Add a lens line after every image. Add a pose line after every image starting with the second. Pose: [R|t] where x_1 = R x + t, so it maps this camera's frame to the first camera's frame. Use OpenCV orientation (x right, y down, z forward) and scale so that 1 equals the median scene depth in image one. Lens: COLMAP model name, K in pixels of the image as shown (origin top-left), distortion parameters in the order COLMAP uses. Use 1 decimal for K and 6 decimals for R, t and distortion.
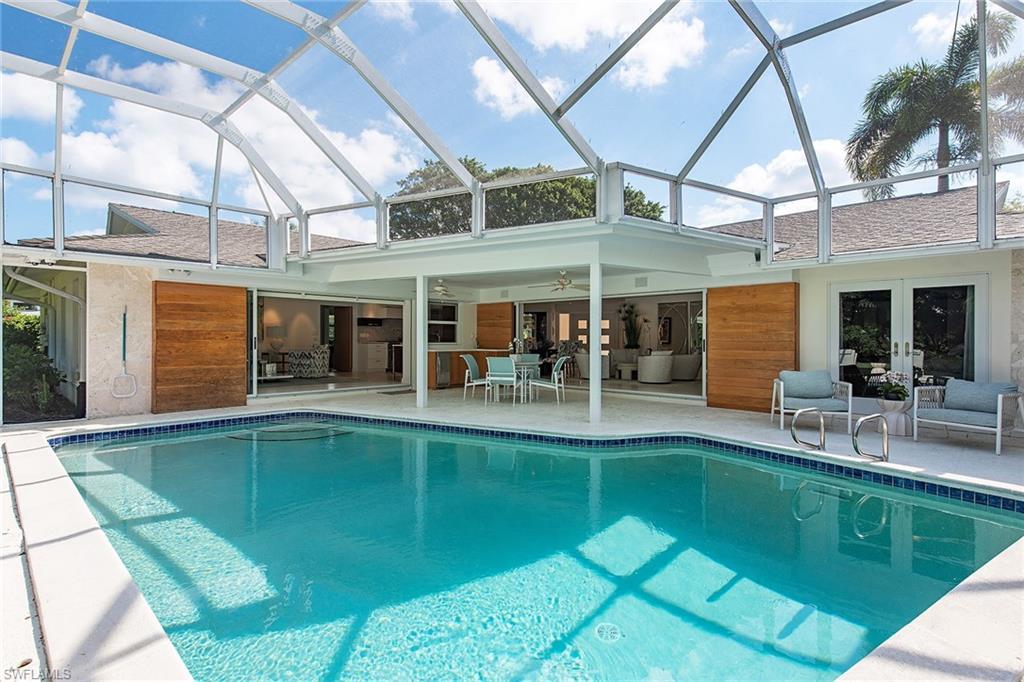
lens RADIAL K [[524.2, 0, 510.7], [0, 524.2, 340.0], [0, 0, 1]] dist [0.000214, -0.000124]
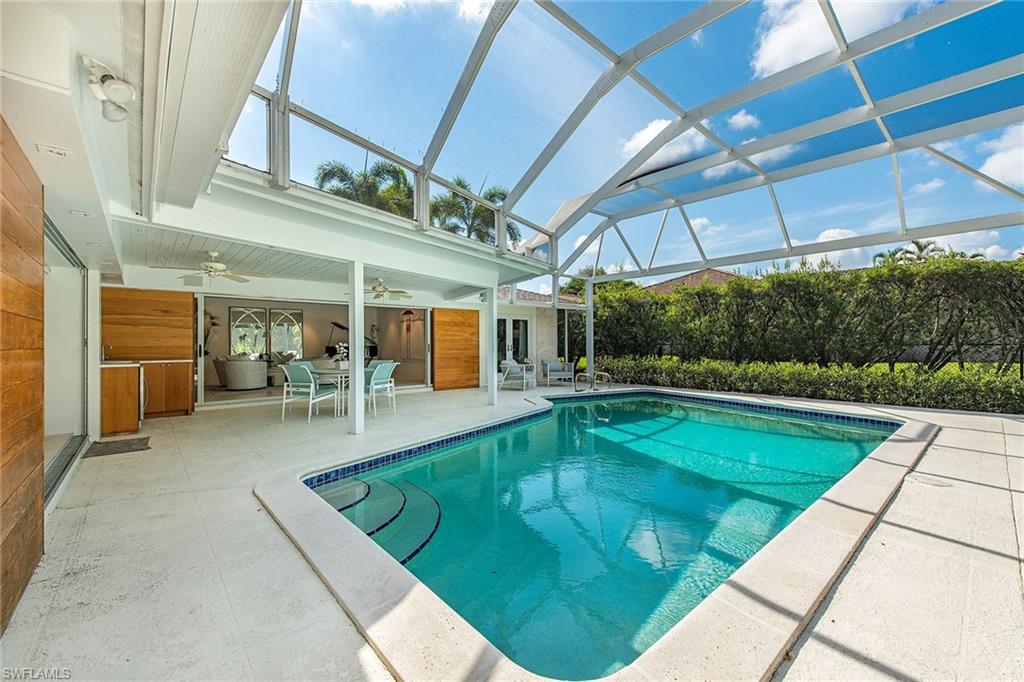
lens RADIAL K [[420.1, 0, 511.5], [0, 420.1, 343.5], [0, 0, 1]] dist [0.003711, 0.000120]
pose [[0.072864, 0.002257, 0.997339, -0.781418], [0.005349, 0.999982, -0.002654, 0.003556], [-0.997328, 0.005528, 0.072850, 0.753129]]
